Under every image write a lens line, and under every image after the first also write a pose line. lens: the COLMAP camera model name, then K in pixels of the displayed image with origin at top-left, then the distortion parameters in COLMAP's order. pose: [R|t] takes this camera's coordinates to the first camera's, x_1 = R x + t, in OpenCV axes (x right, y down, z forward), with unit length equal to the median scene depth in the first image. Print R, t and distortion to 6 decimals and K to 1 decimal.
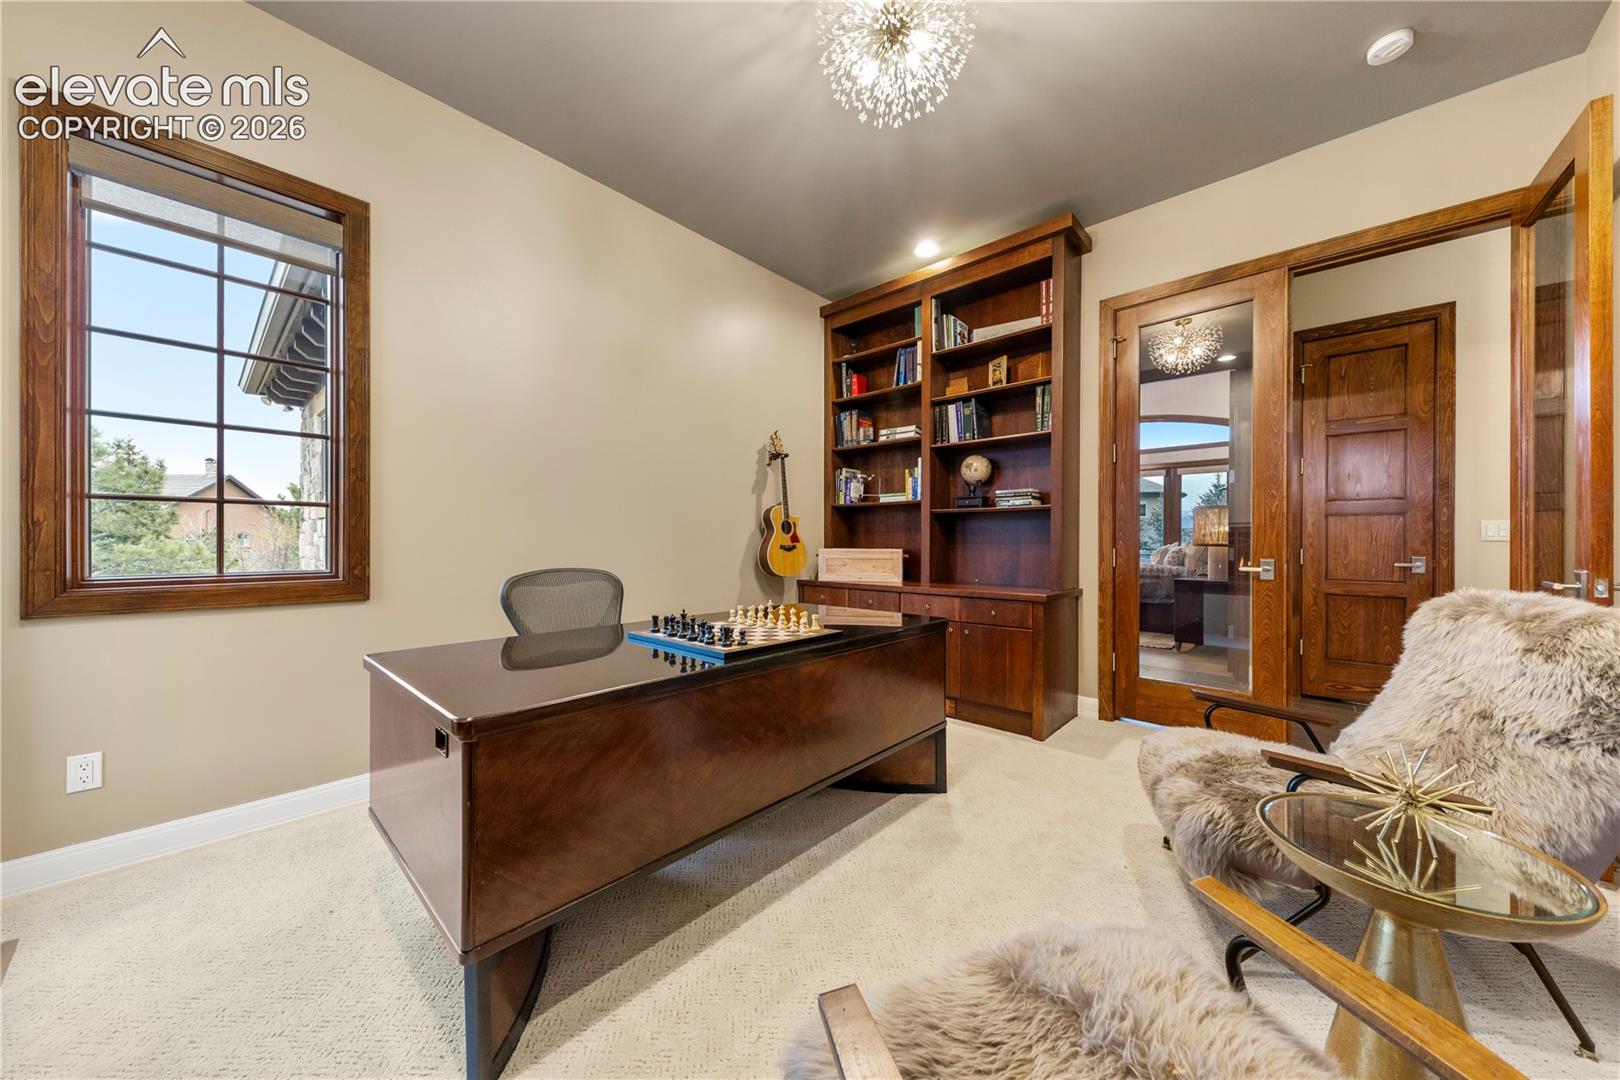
lens RADIAL K [[554.8, 0, 810.6], [0, 554.8, 540.3], [0, 0, 1]] dist [-0.000505, -0.000029]
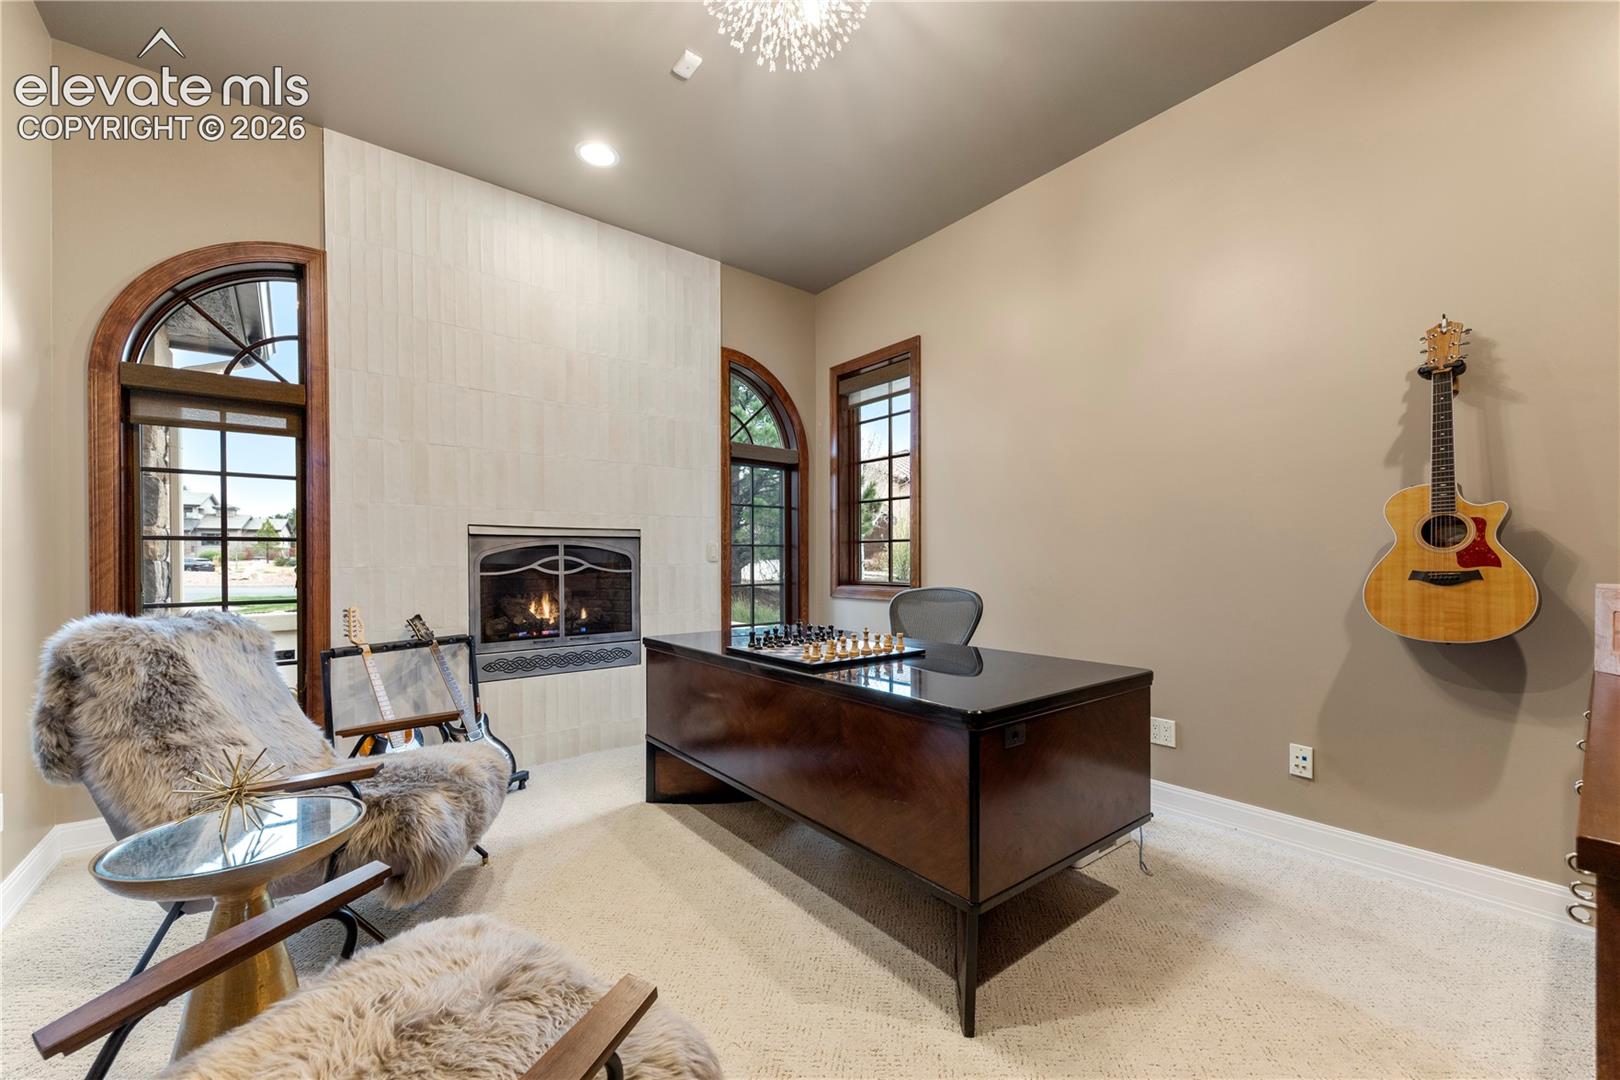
lens RADIAL K [[628.3, 0, 814.6], [0, 628.3, 569.0], [0, 0, 1]] dist [-0.001124, -0.000113]
pose [[-0.165312, 0.005486, -0.986226, 0.932692], [0.000233, 0.999985, 0.005523, 0.006298], [0.986241, 0.000684, -0.165311, 1.040570]]
